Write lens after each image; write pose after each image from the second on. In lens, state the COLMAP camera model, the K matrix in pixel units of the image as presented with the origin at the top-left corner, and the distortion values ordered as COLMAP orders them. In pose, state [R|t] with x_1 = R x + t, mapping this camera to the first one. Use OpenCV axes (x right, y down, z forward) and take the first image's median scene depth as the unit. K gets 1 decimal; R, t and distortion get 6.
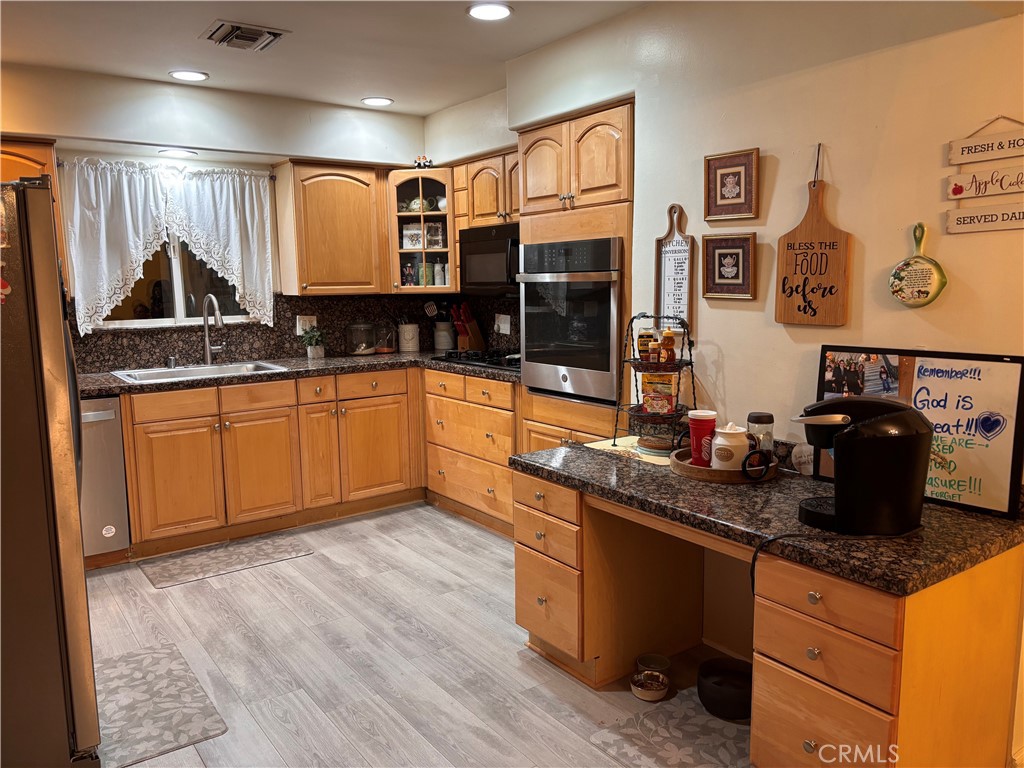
lens RADIAL K [[777.9, 0, 518.6], [0, 777.9, 391.2], [0, 0, 1]] dist [0.009619, -0.022858]
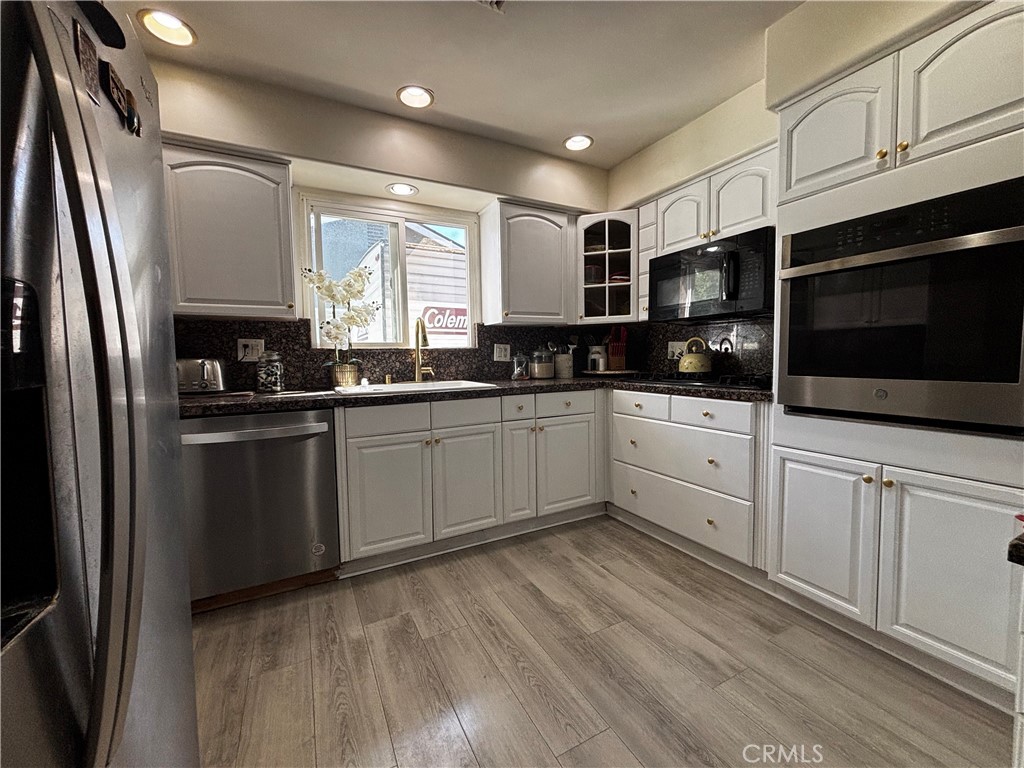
lens RADIAL K [[414.0, 0, 508.9], [0, 414.0, 374.7], [0, 0, 1]] dist [0.005826, -0.001342]
pose [[0.988357, 0.003331, -0.152119, -0.186638], [-0.017955, 0.995328, -0.094864, 0.007101], [0.151093, 0.096491, 0.983799, 0.441968]]
